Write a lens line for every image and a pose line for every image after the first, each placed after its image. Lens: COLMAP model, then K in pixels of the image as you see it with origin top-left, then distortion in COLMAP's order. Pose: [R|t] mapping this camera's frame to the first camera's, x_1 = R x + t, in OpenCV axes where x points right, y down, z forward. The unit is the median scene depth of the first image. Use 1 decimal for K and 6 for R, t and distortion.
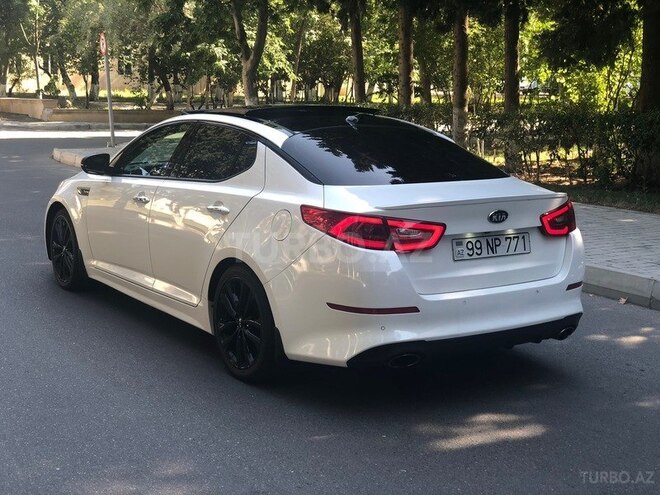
lens RADIAL K [[1009.6, 0, 329.0], [0, 1009.6, 247.9], [0, 0, 1]] dist [0.063452, 0.000000]
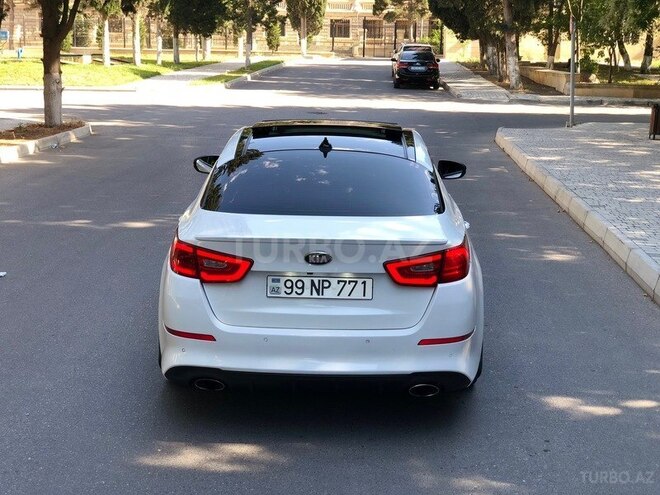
lens RADIAL K [[1009.6, 0, 329.1], [0, 1009.6, 252.6], [0, 0, 1]] dist [0.063452, 0.000000]
pose [[0.816383, 0.120690, -0.564759, 0.722876], [-0.097517, 0.992686, 0.071173, -0.106680], [0.569218, -0.003031, 0.822181, 0.196318]]
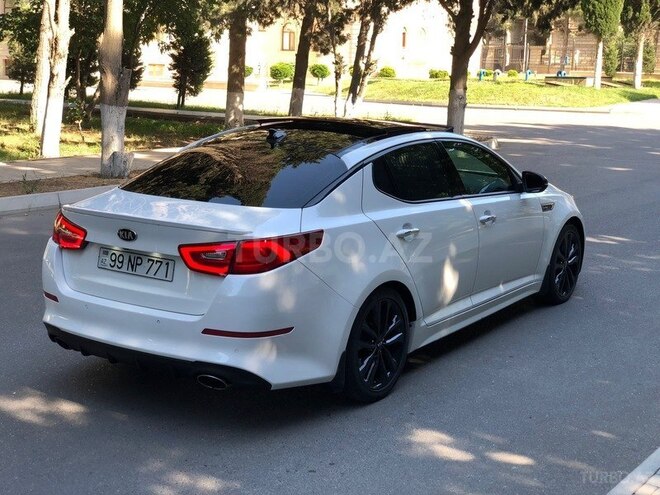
lens RADIAL K [[1009.6, 0, 331.0], [0, 1009.6, 242.9], [0, 0, 1]] dist [0.063452, 0.000000]
pose [[0.363699, 0.163661, -0.917027, 1.163000], [-0.161729, 0.980588, 0.110862, -0.167025], [0.917369, 0.107990, 0.383108, 0.791247]]
